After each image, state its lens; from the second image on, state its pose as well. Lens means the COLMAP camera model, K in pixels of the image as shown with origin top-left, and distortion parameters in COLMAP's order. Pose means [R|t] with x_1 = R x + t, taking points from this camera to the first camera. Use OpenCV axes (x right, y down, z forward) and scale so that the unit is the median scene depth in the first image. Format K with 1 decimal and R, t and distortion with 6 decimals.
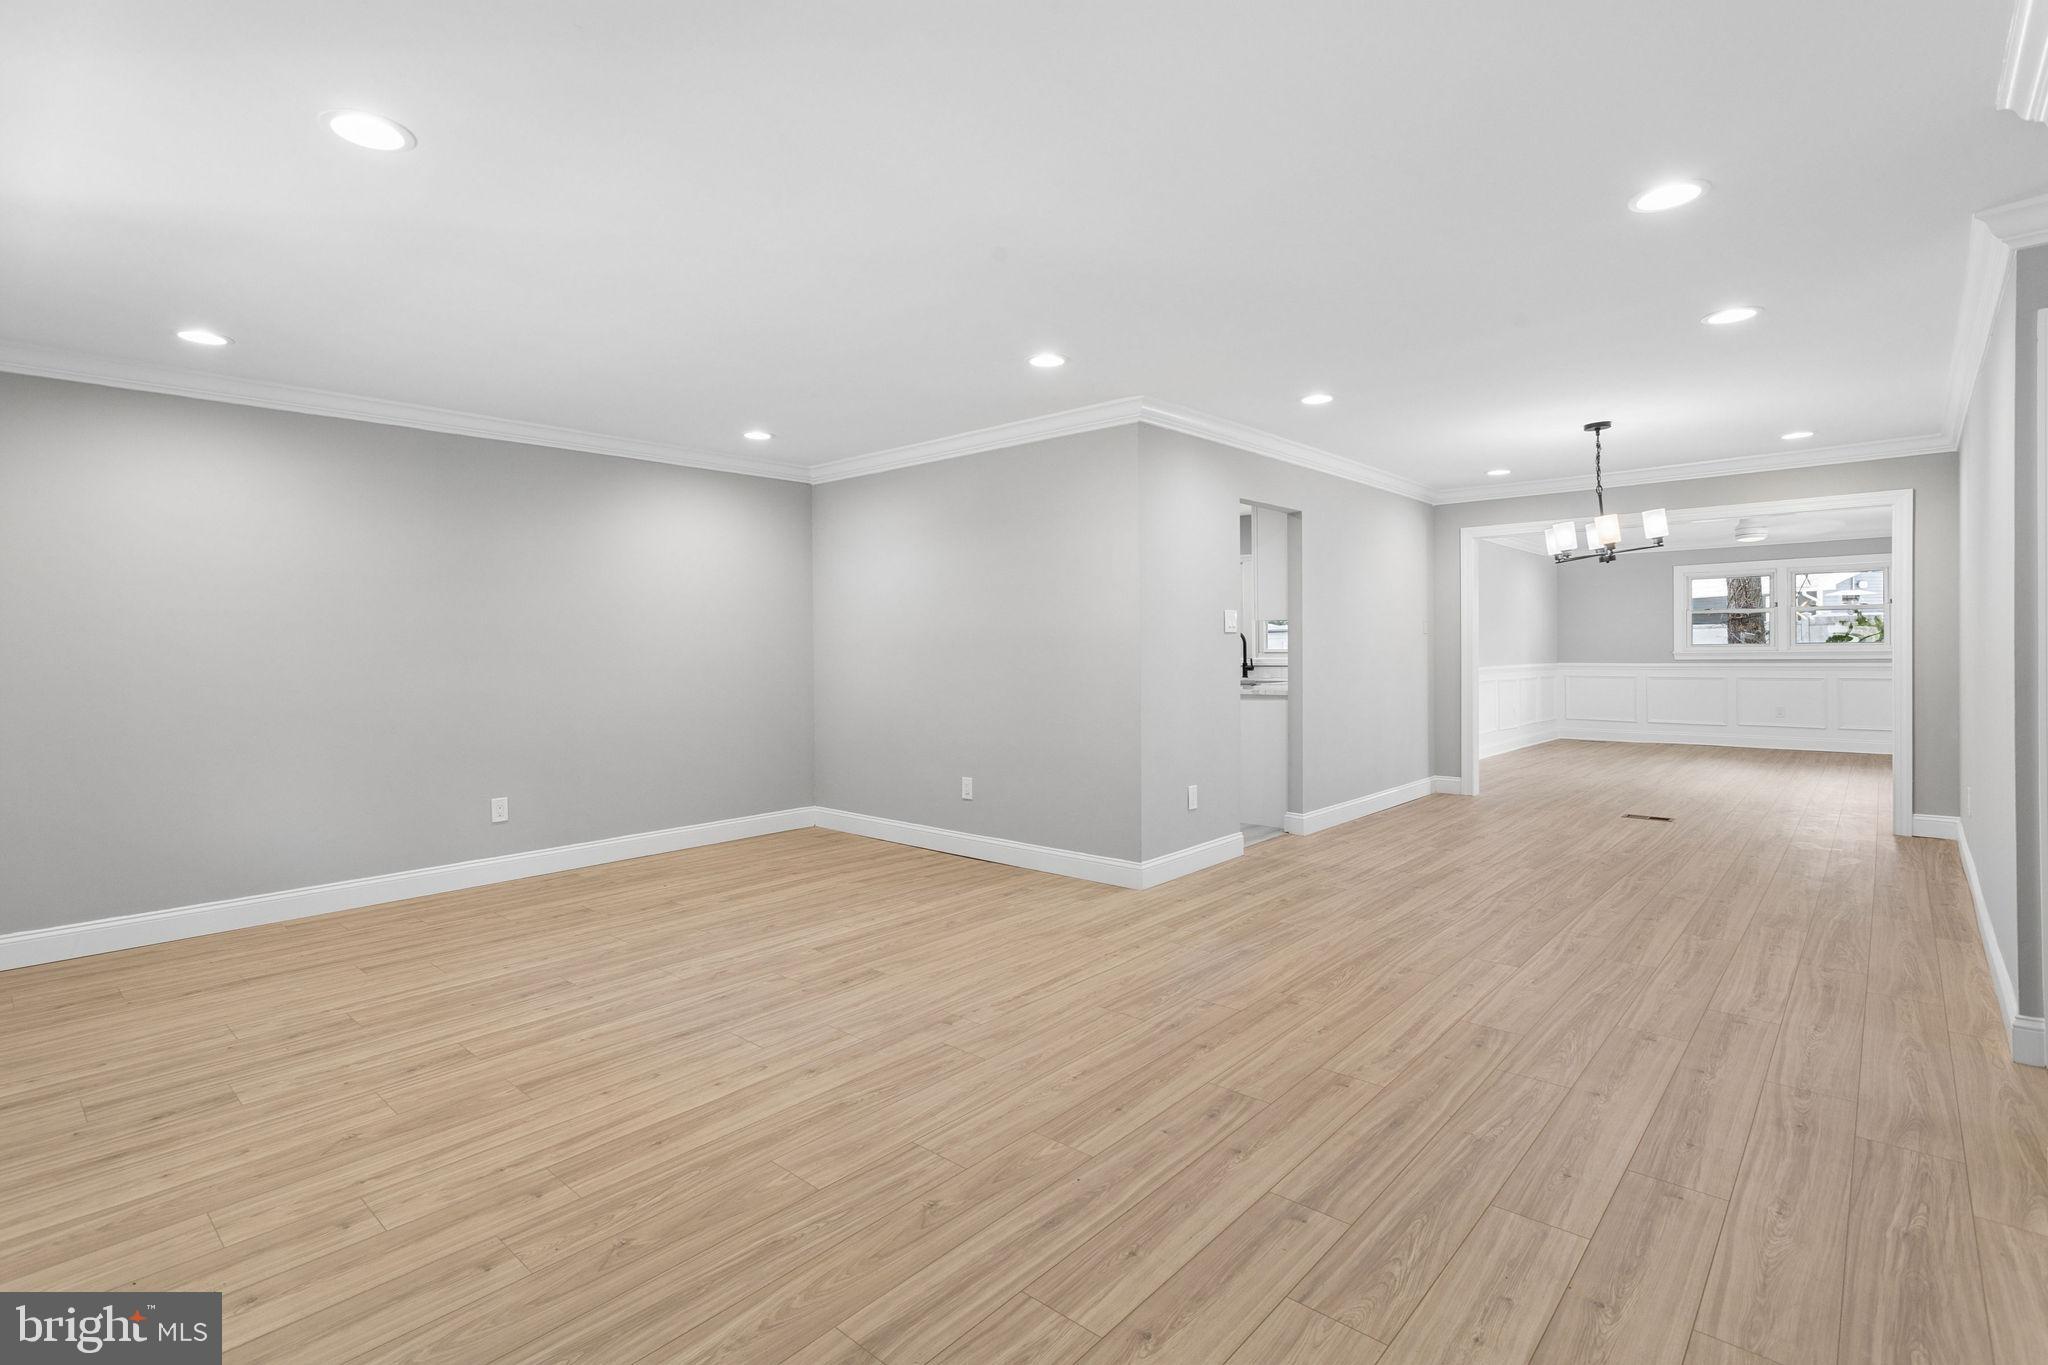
lens RADIAL K [[981.0, 0, 1017.5], [0, 981.0, 653.6], [0, 0, 1]] dist [-0.008413, 0.010414]
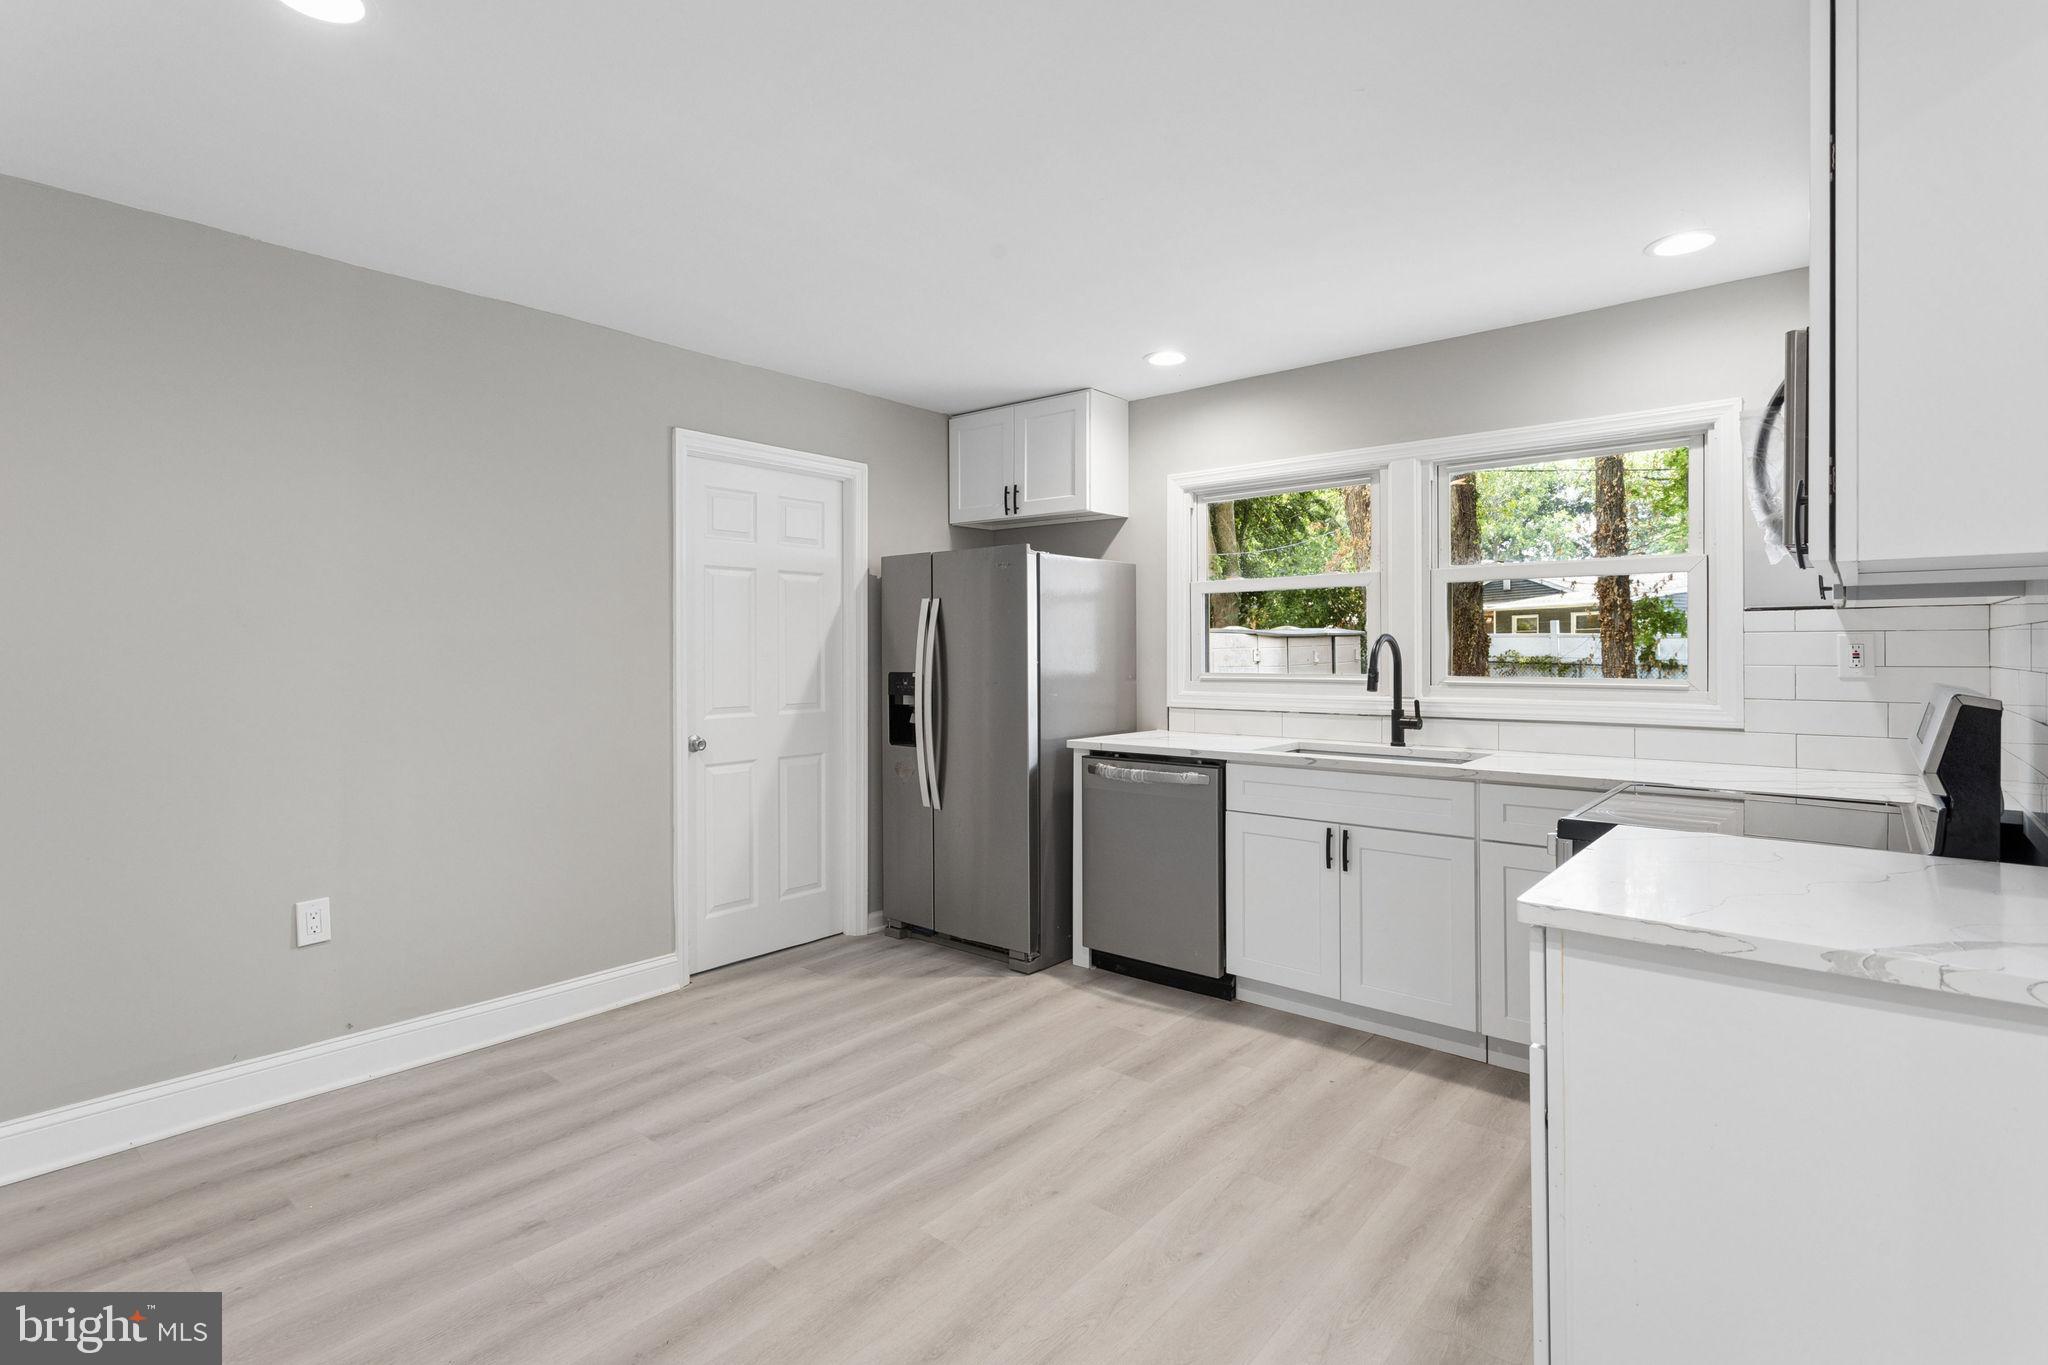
lens RADIAL K [[981.0, 0, 1017.5], [0, 981.0, 653.6], [0, 0, 1]] dist [-0.008413, 0.010414]
pose [[0.999790, 0.008595, 0.018605, 0.098194], [-0.008506, 0.999952, -0.004864, -0.014917], [-0.018646, 0.004705, 0.999815, 0.869748]]
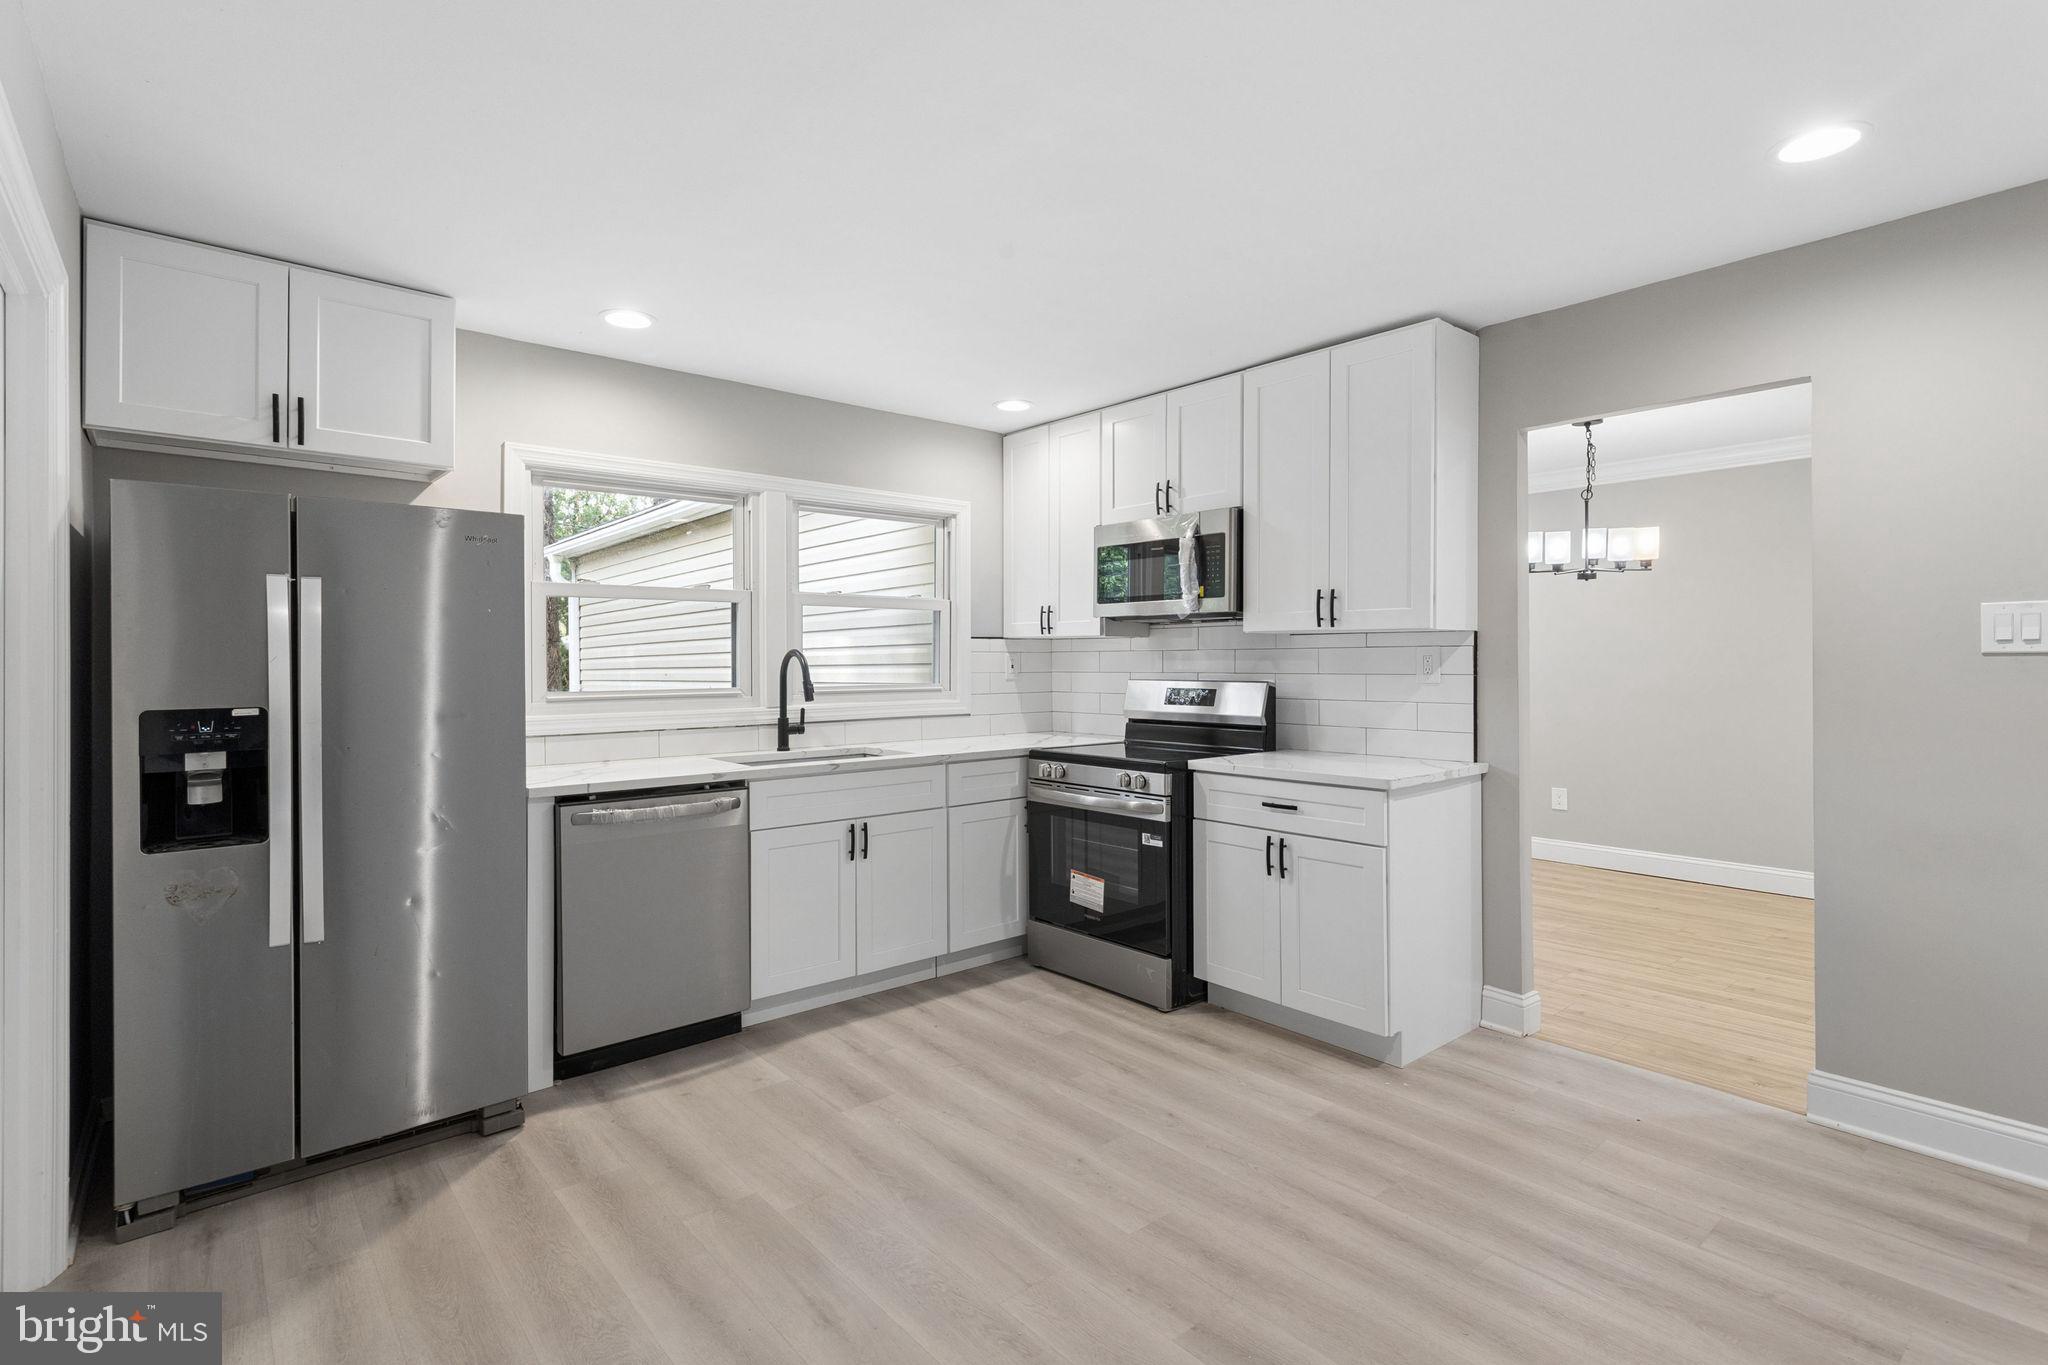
lens RADIAL K [[969.3, 0, 1026.0], [0, 969.3, 668.0], [0, 0, 1]] dist [-0.000996, 0.000532]
pose [[0.135102, 0.004345, 0.990822, -0.277792], [0.011104, 0.999921, -0.005898, -0.013693], [-0.990769, 0.011799, 0.135043, 1.205997]]
